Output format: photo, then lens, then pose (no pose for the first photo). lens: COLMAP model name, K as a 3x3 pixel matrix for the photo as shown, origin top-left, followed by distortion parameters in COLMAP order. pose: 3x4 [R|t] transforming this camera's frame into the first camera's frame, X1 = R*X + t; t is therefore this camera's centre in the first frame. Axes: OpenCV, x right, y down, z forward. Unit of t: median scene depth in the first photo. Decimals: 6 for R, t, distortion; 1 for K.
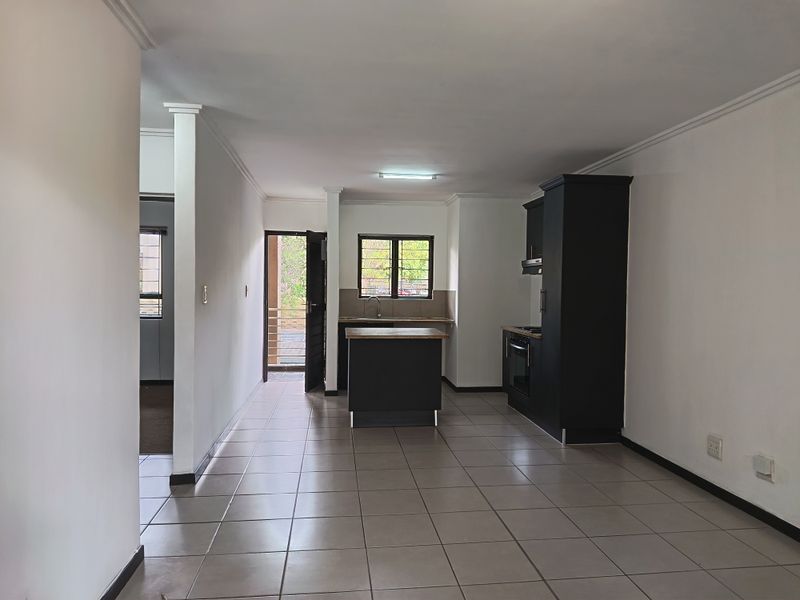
lens RADIAL K [[555.5, 0, 400.4], [0, 555.5, 296.3], [0, 0, 1]] dist [0.068276, -0.077624]
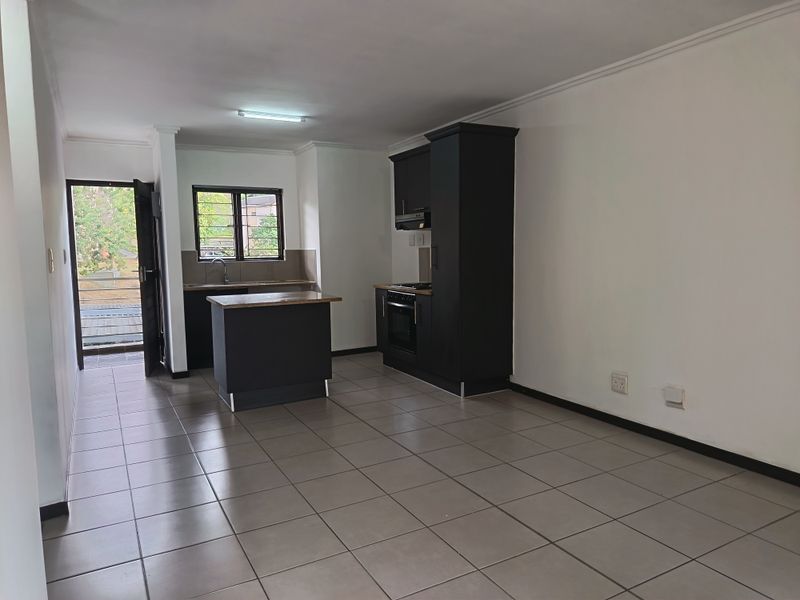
lens RADIAL K [[555.5, 0, 406.1], [0, 555.5, 299.8], [0, 0, 1]] dist [0.068276, -0.077624]
pose [[0.925629, -0.064086, 0.372966, -0.140565], [0.035093, 0.995846, 0.084021, 0.000964], [-0.376801, -0.064683, 0.924033, 0.106875]]
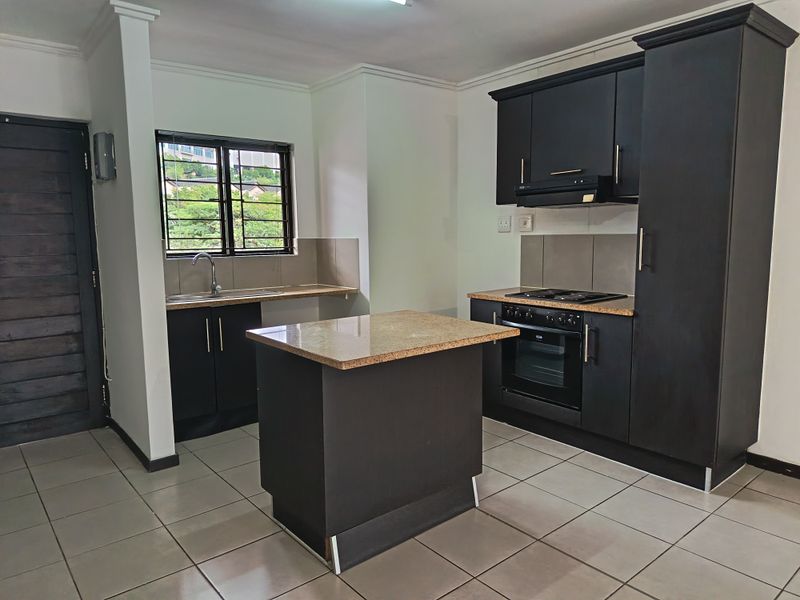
lens RADIAL K [[555.5, 0, 402.6], [0, 555.5, 298.7], [0, 0, 1]] dist [0.068276, -0.077624]
pose [[0.839217, -0.089465, 0.536387, -0.235593], [0.035065, 0.993224, 0.110801, -0.012294], [-0.542665, -0.074178, 0.836667, 0.592827]]
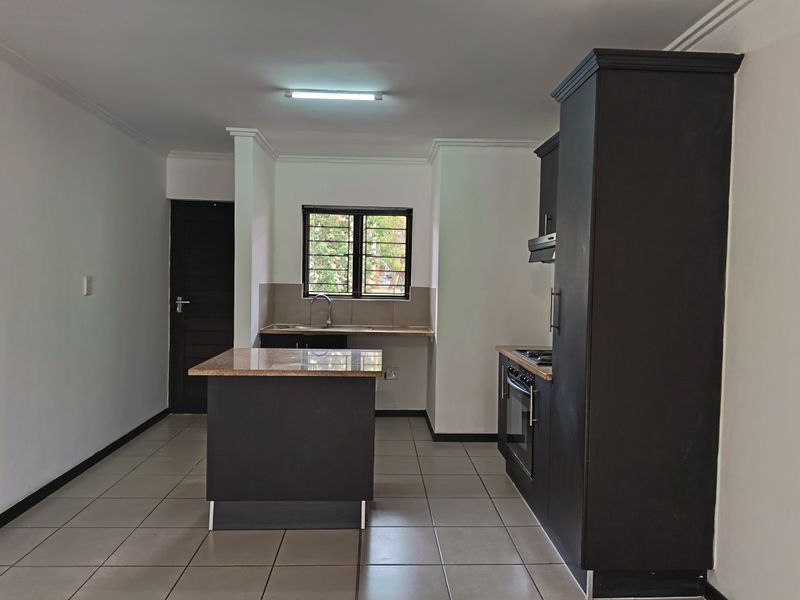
lens RADIAL K [[555.5, 0, 401.0], [0, 555.5, 298.8], [0, 0, 1]] dist [0.068276, -0.077624]
pose [[0.997311, 0.009774, -0.072630, 0.134252], [-0.008687, 0.999846, 0.015270, -0.008799], [0.072768, -0.014598, 0.997242, 0.416555]]
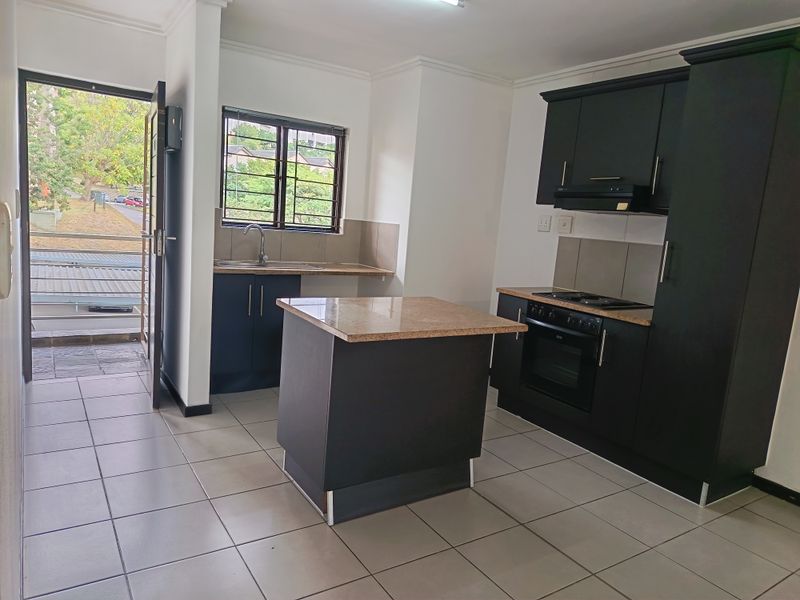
lens RADIAL K [[555.5, 0, 403.3], [0, 555.5, 298.7], [0, 0, 1]] dist [0.068276, -0.077624]
pose [[0.893507, -0.007287, 0.448990, -0.223556], [-0.060145, 0.988917, 0.135740, -0.014970], [-0.445003, -0.148289, 0.883166, 0.549747]]
